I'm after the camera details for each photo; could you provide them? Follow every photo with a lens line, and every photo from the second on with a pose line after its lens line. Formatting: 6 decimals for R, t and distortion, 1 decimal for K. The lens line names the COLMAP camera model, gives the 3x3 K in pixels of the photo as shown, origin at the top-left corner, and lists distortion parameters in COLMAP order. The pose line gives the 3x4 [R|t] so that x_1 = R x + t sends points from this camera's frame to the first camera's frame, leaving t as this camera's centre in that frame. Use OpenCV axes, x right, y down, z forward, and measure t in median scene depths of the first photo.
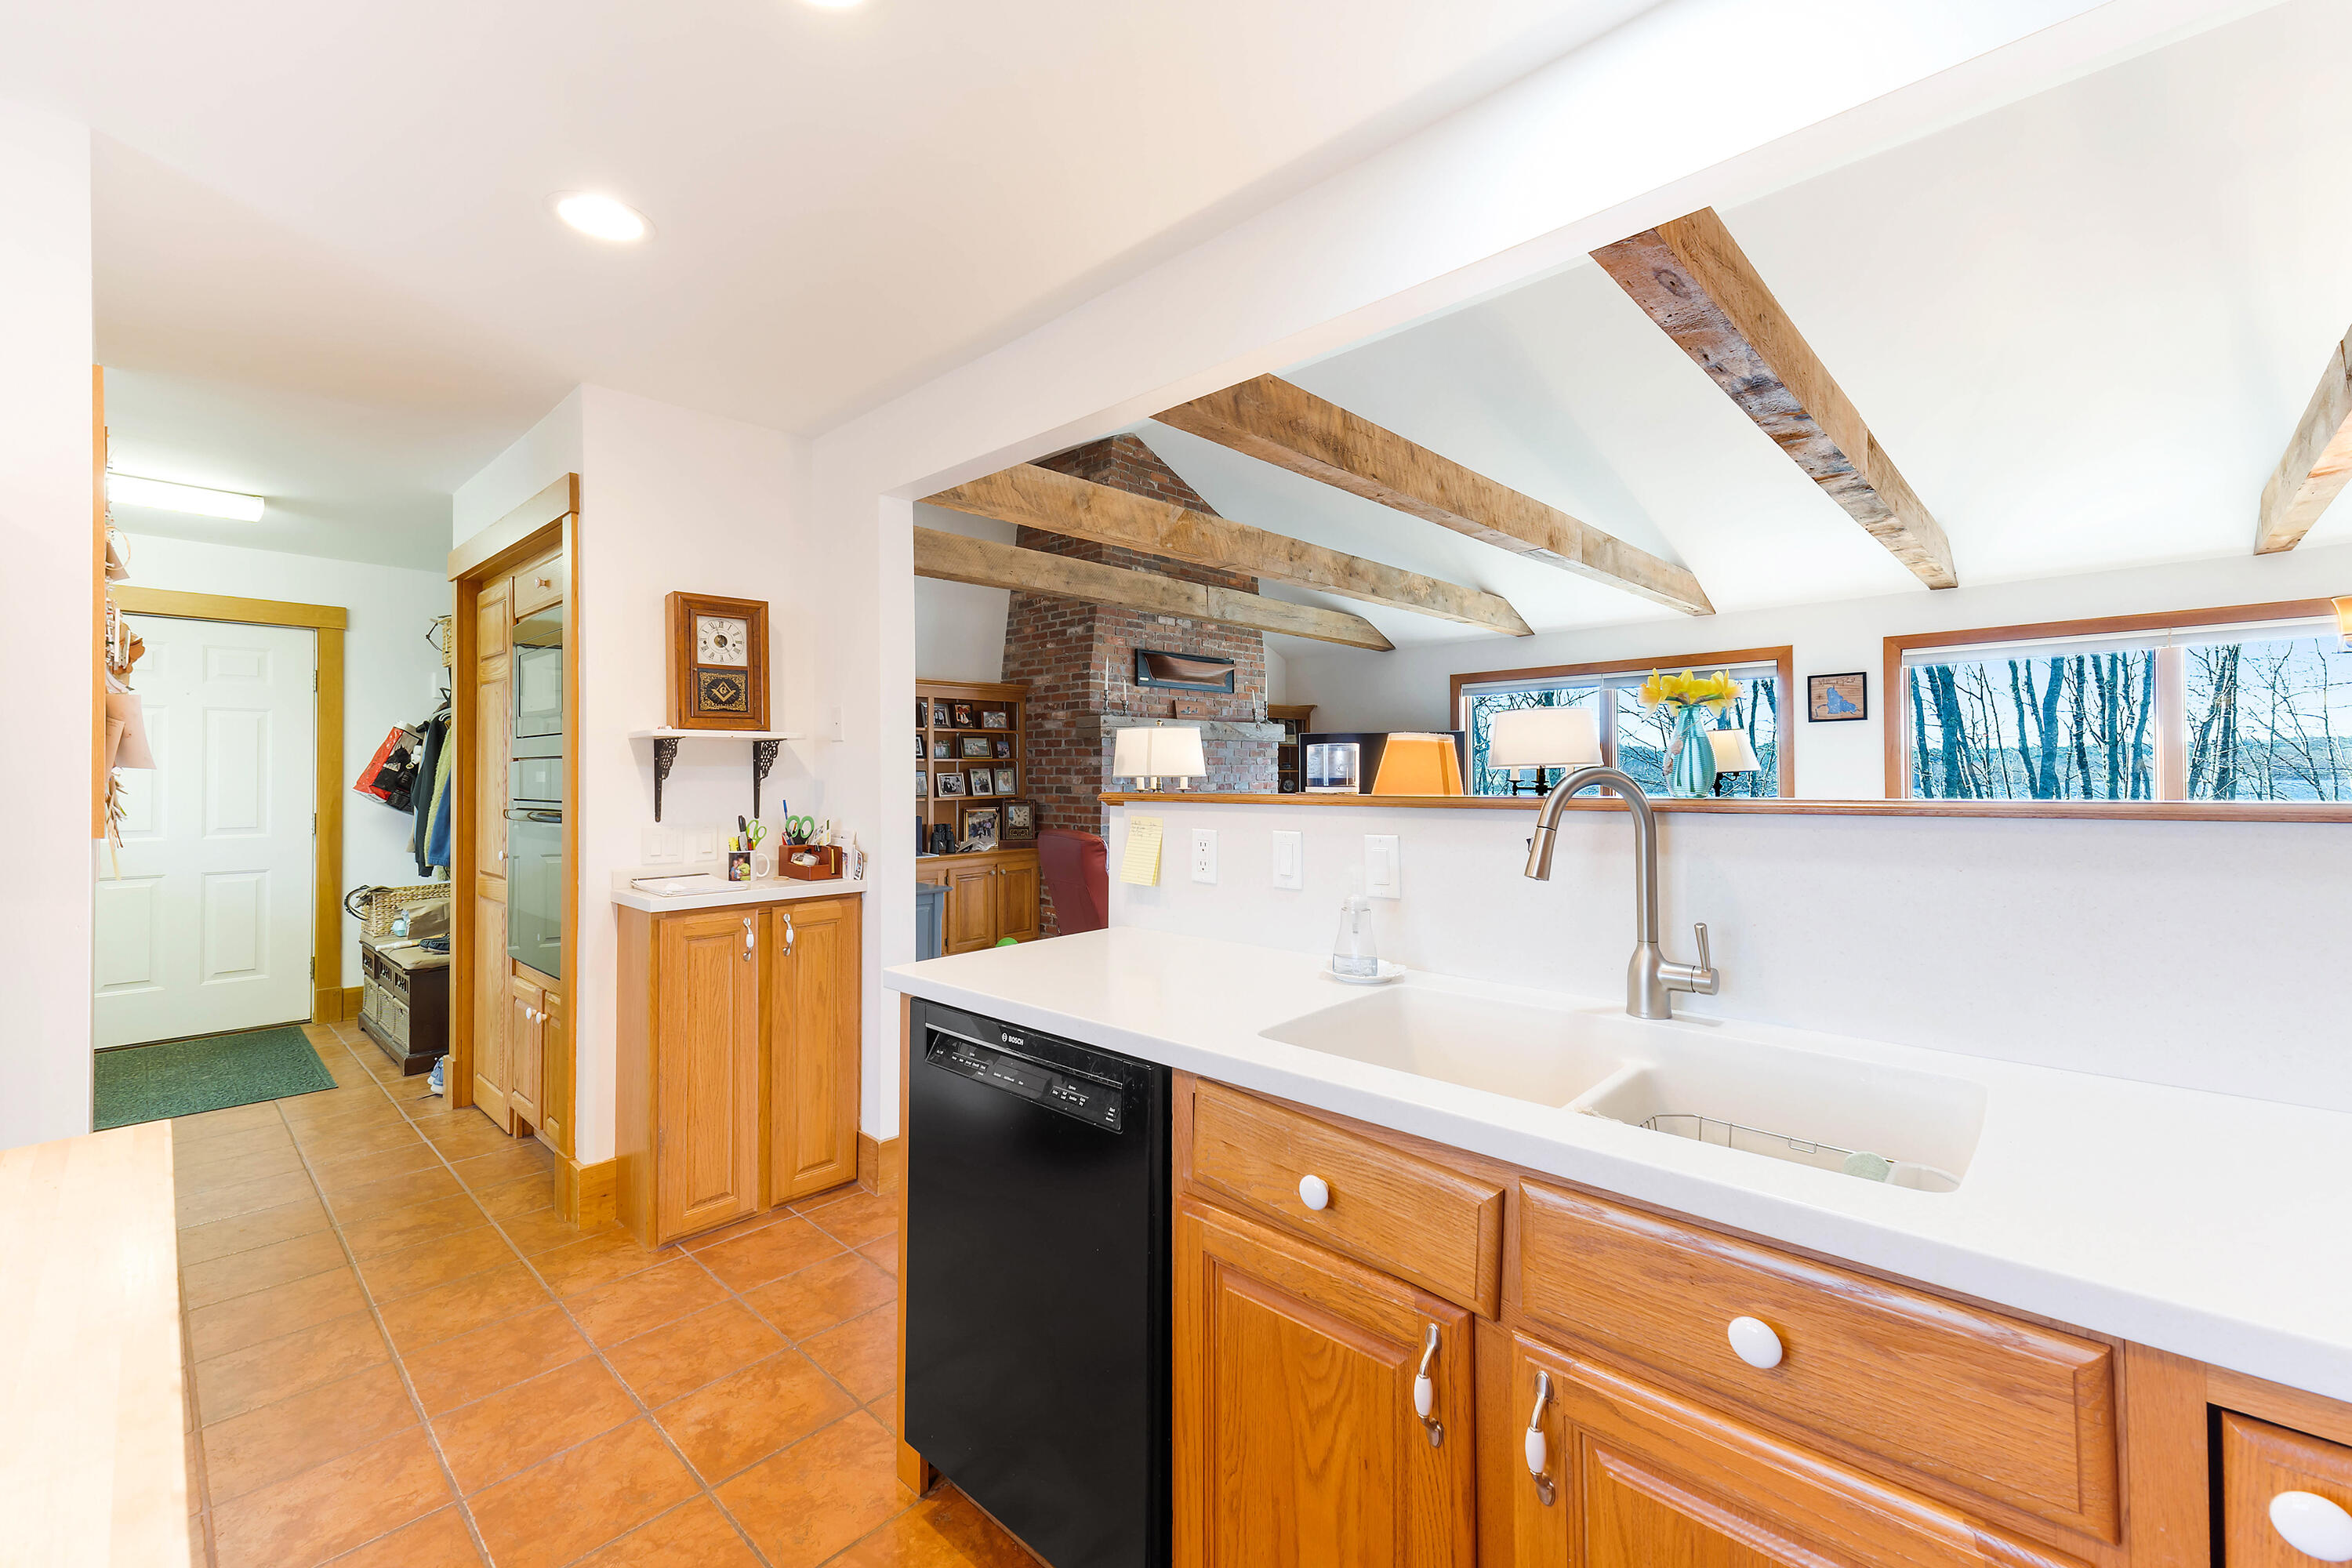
lens RADIAL K [[963.0, 0, 1164.7], [0, 963.0, 759.7], [0, 0, 1]] dist [0.019216, -0.000002]
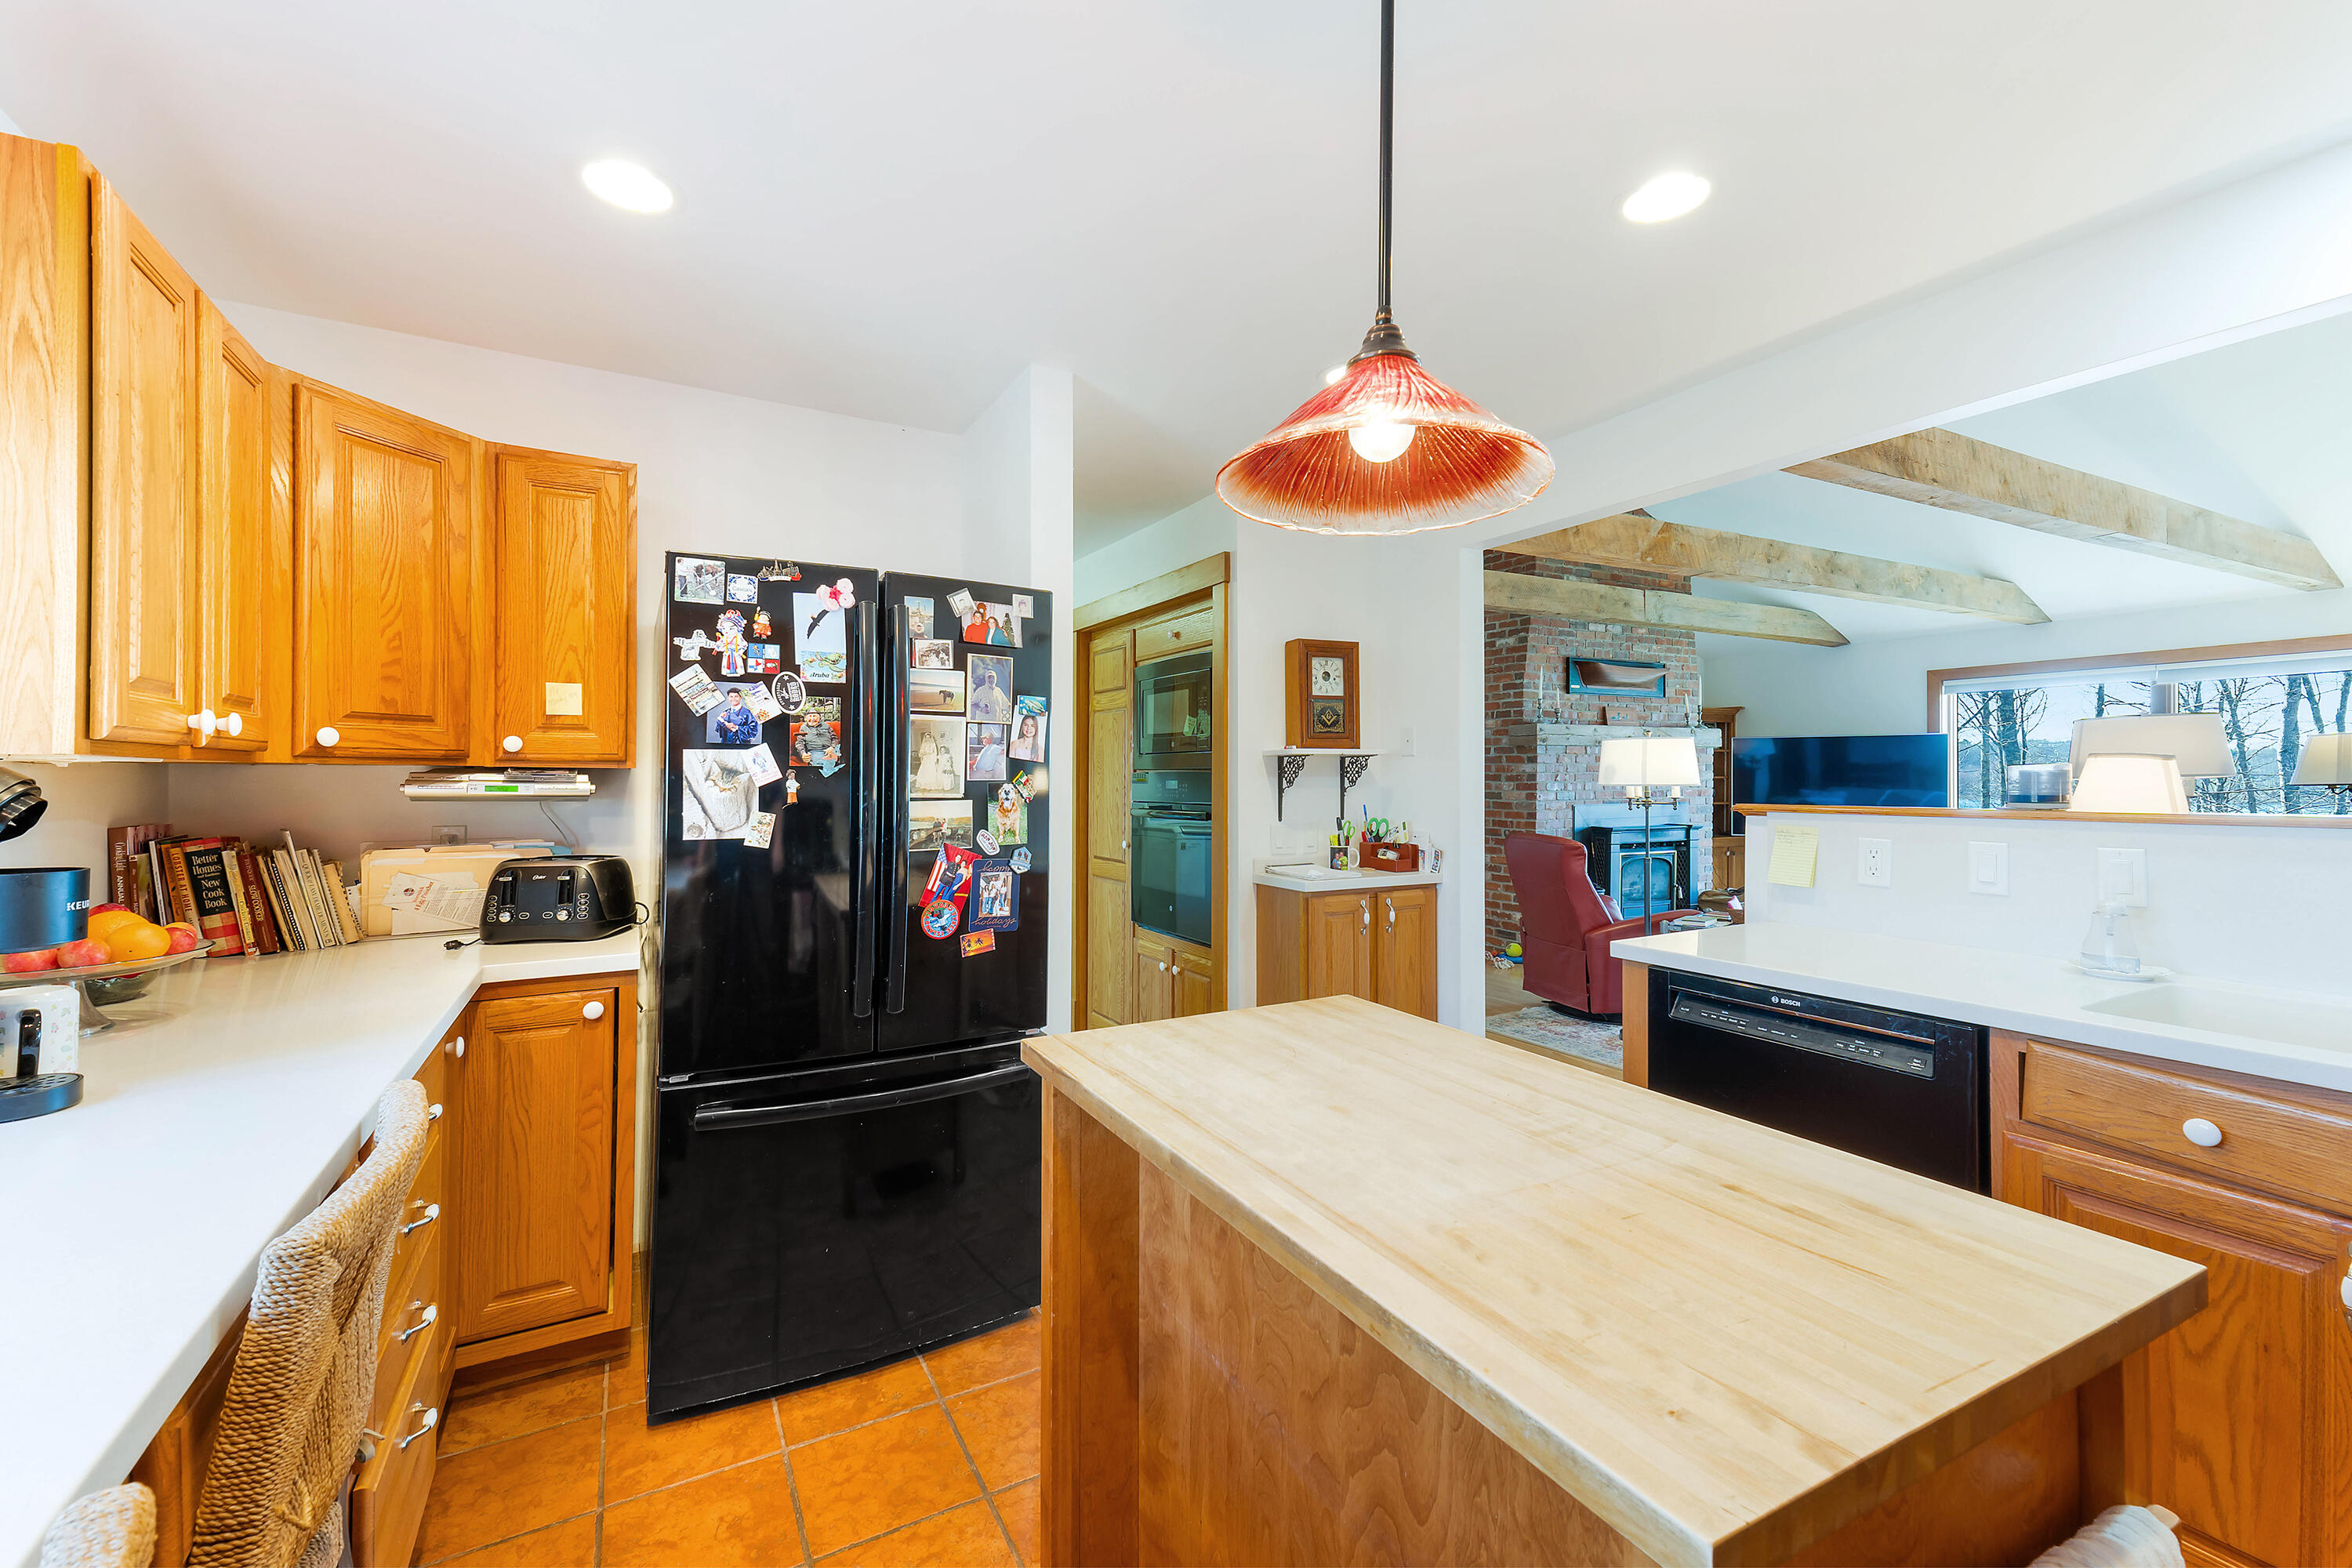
lens RADIAL K [[945.5, 0, 1170.8], [0, 945.5, 772.7], [0, 0, 1]] dist [0.003764, -0.000532]
pose [[0.943012, 0.001104, -0.332758, -0.135536], [0.002344, 0.999948, 0.009960, -0.006501], [0.332751, -0.010172, 0.942960, -0.116597]]
